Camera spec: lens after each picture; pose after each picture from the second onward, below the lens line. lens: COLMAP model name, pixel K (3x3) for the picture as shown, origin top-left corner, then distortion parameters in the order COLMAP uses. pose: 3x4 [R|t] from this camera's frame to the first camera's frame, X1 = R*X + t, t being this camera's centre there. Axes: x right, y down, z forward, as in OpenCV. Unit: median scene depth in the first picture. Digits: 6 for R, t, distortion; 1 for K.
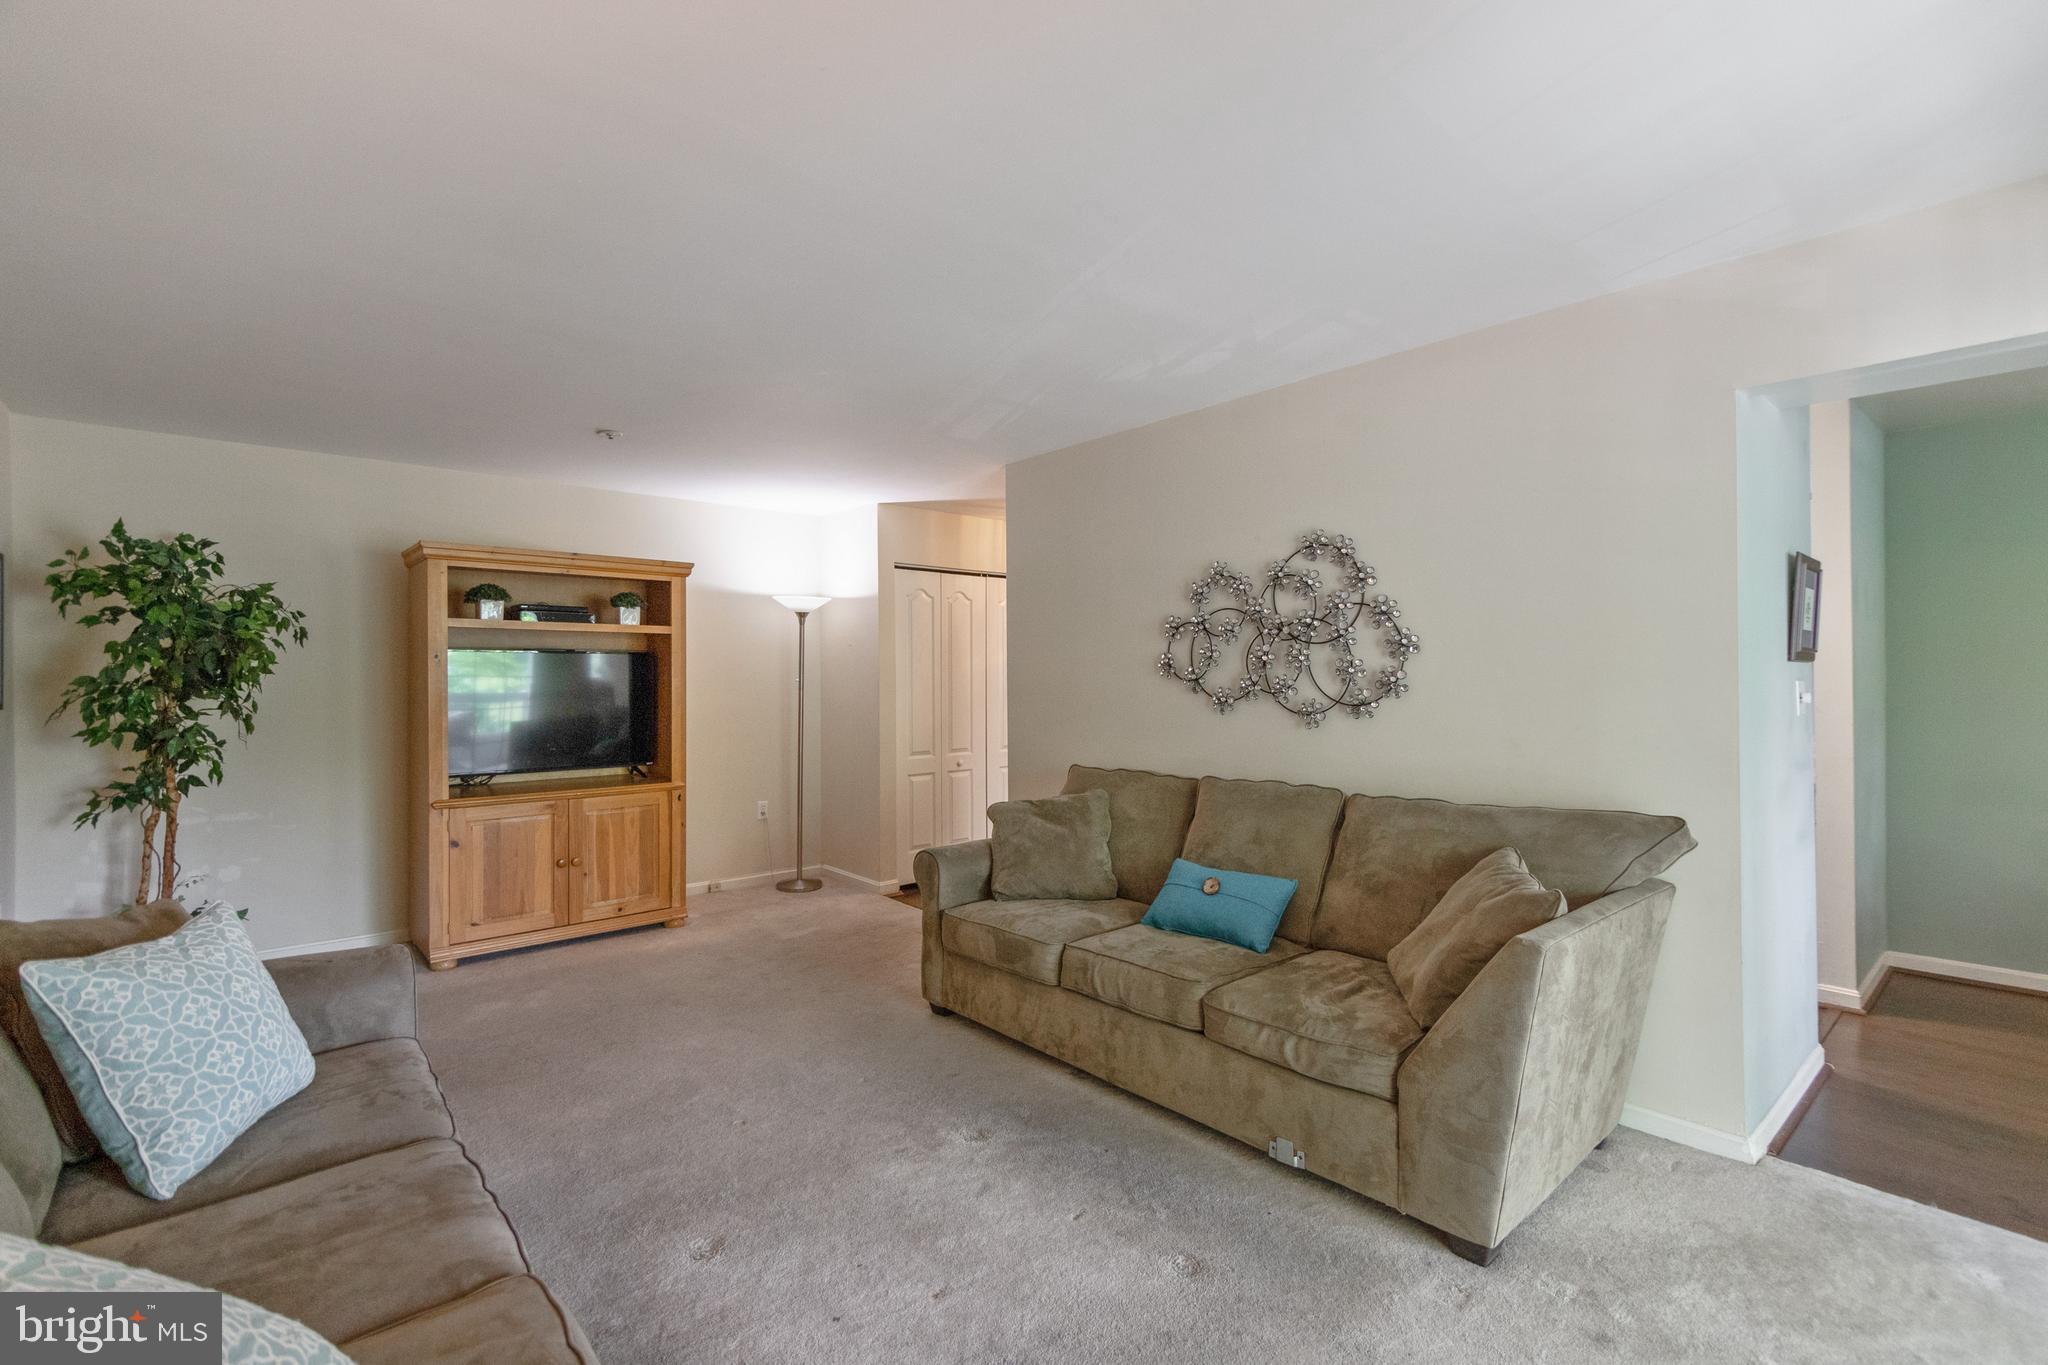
lens RADIAL K [[916.7, 0, 1029.6], [0, 916.7, 670.1], [0, 0, 1]] dist [-0.001673, -0.000279]
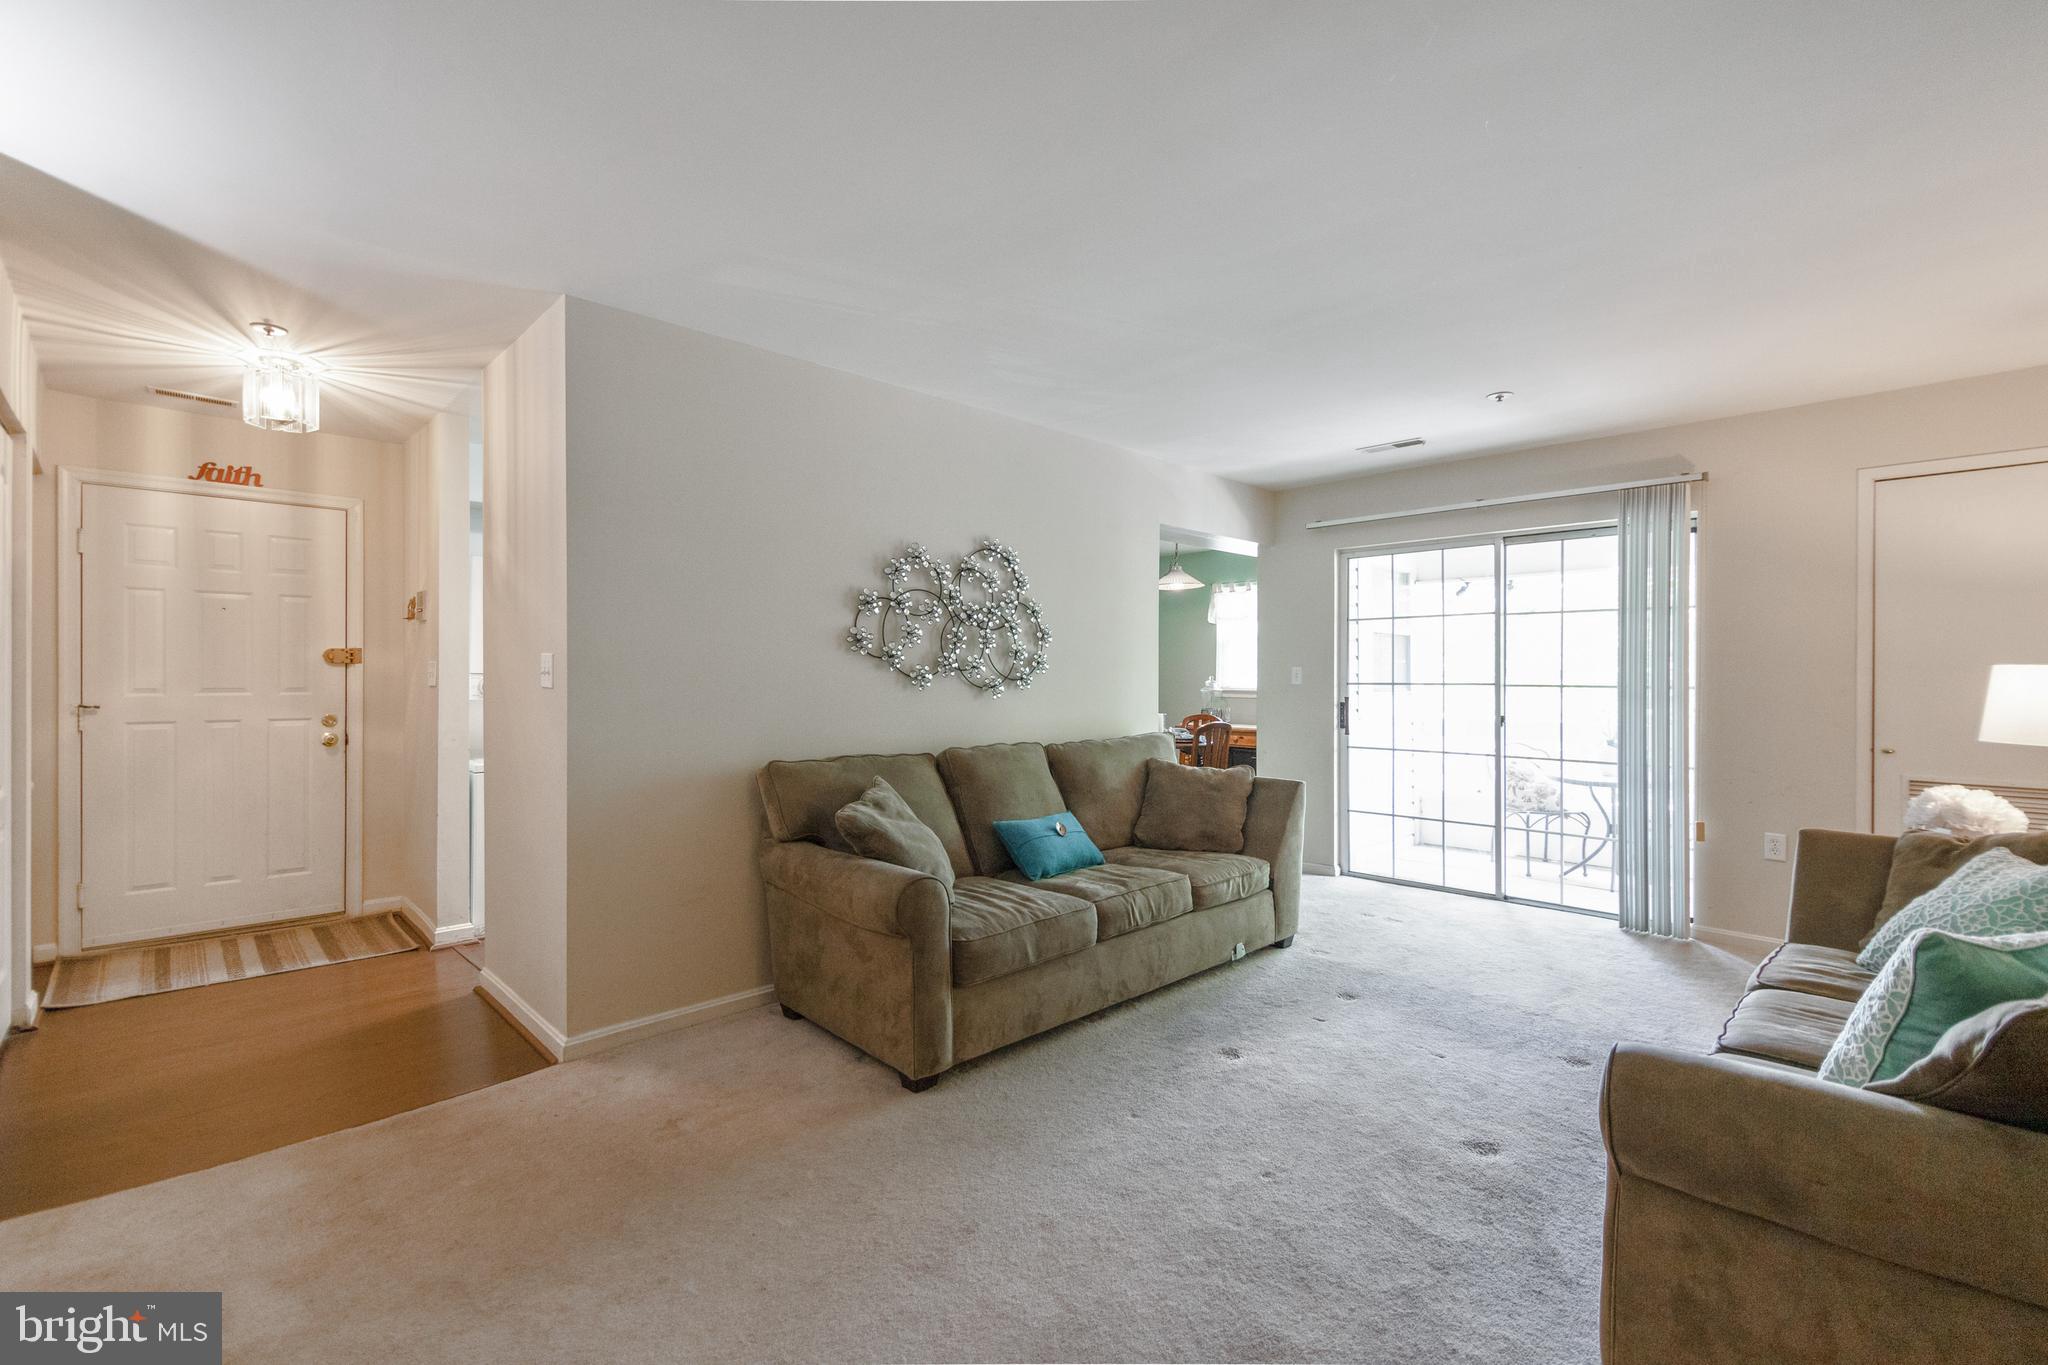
lens RADIAL K [[905.4, 0, 1027.5], [0, 905.4, 661.6], [0, 0, 1]] dist [-0.002317, -0.005146]
pose [[-0.045364, 0.023730, 0.998689, -0.805789], [-0.015185, 0.999586, -0.024441, 0.038529], [-0.998855, -0.016274, -0.044985, 0.897835]]
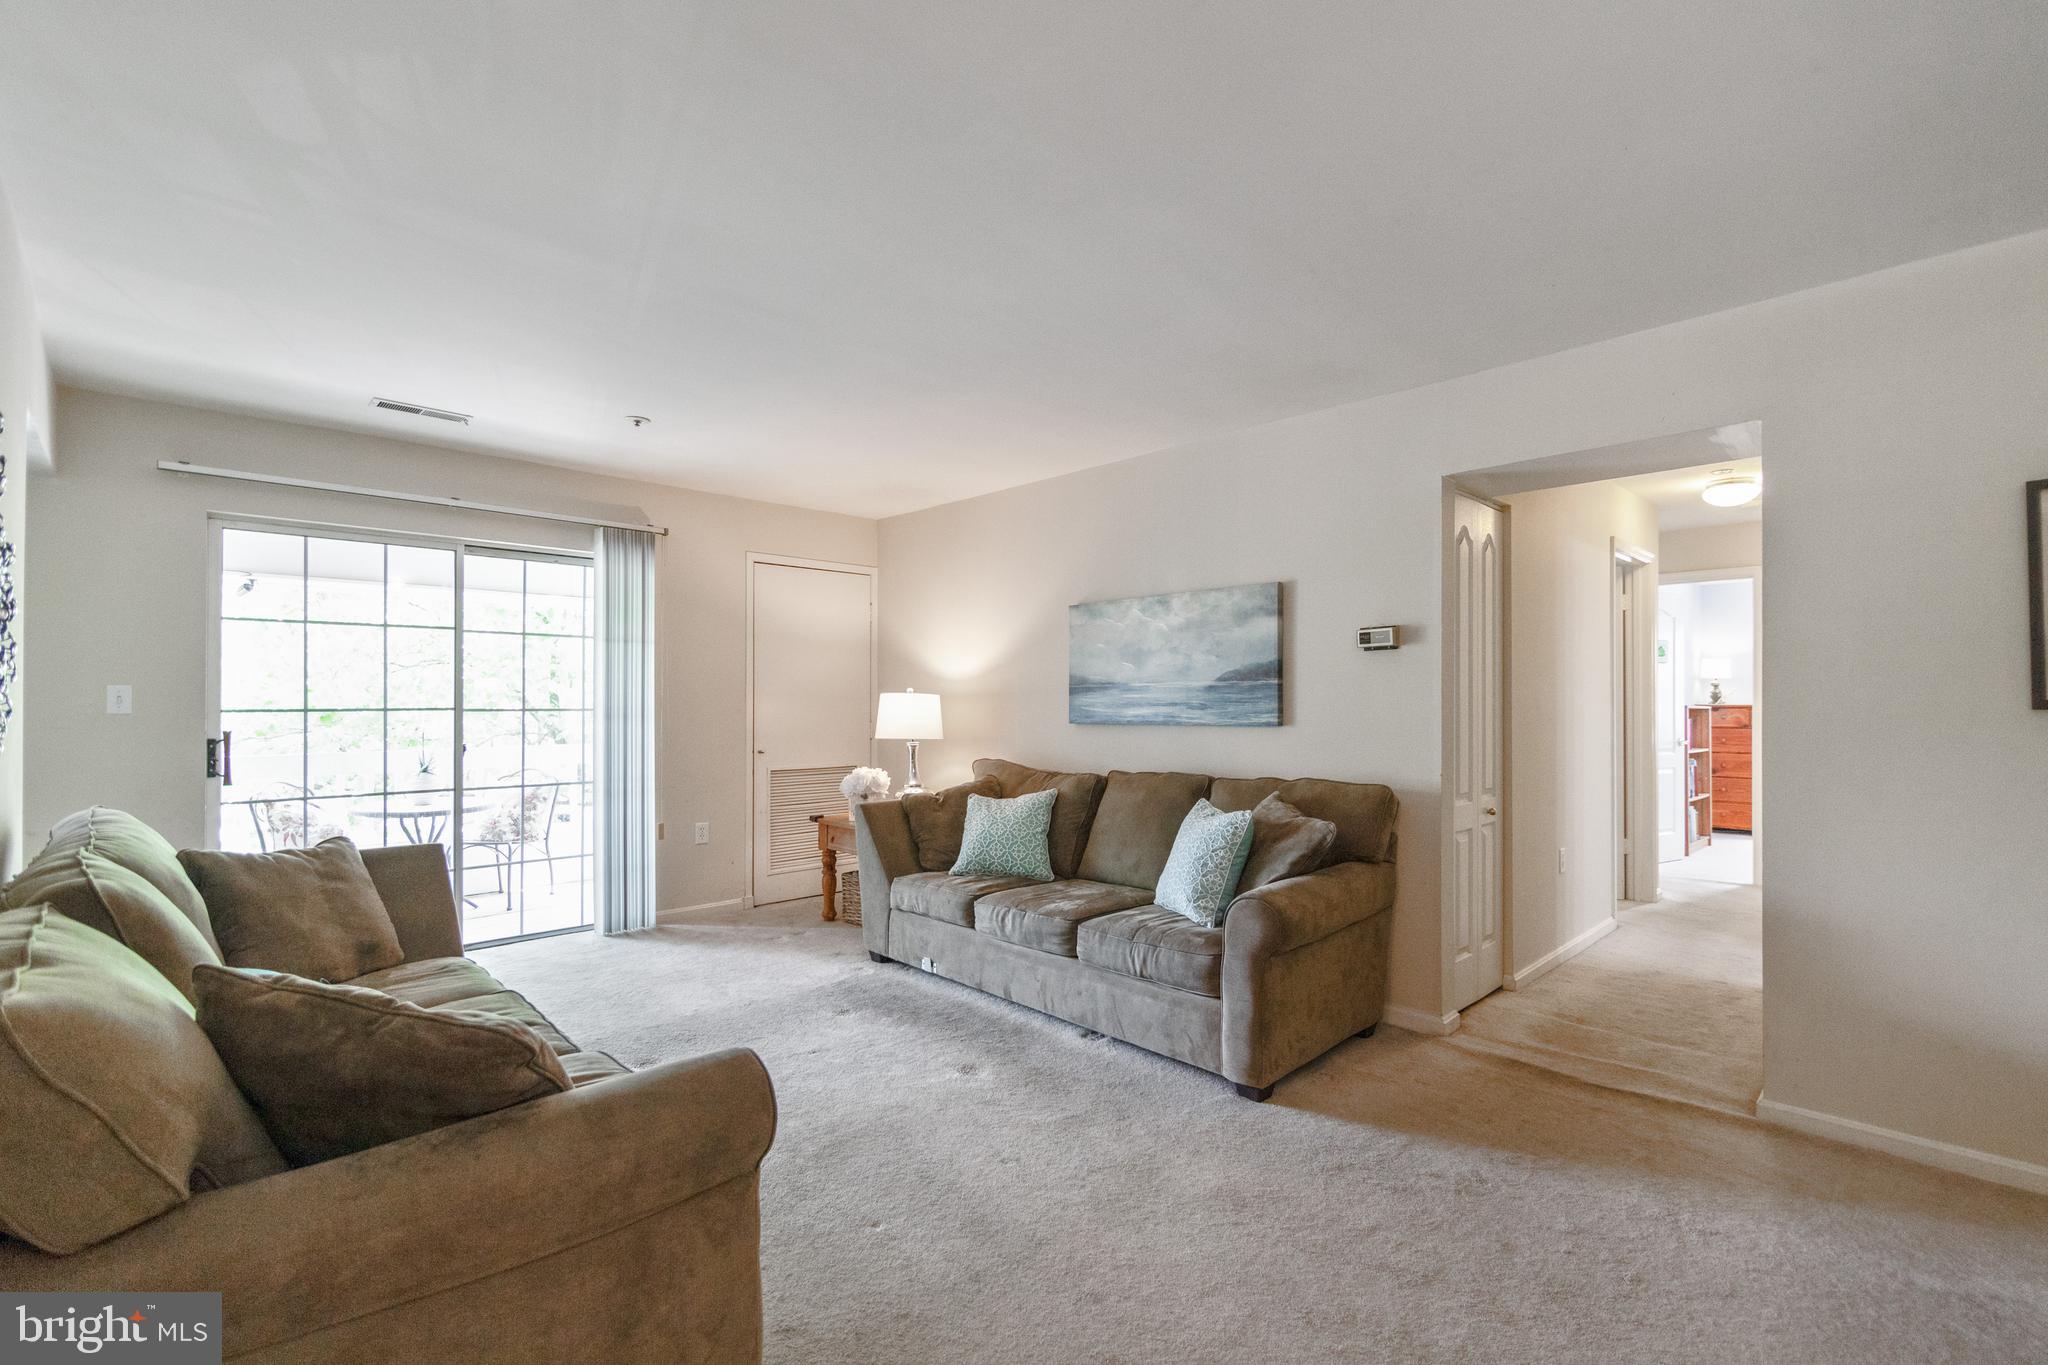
lens RADIAL K [[910.3, 0, 1026.0], [0, 910.3, 695.1], [0, 0, 1]] dist [-0.000945, -0.000228]
pose [[-0.999187, 0.004127, -0.040104, -0.214448], [0.004909, 0.999799, -0.019430, 0.037133], [0.040016, -0.019611, -0.999007, 1.359319]]
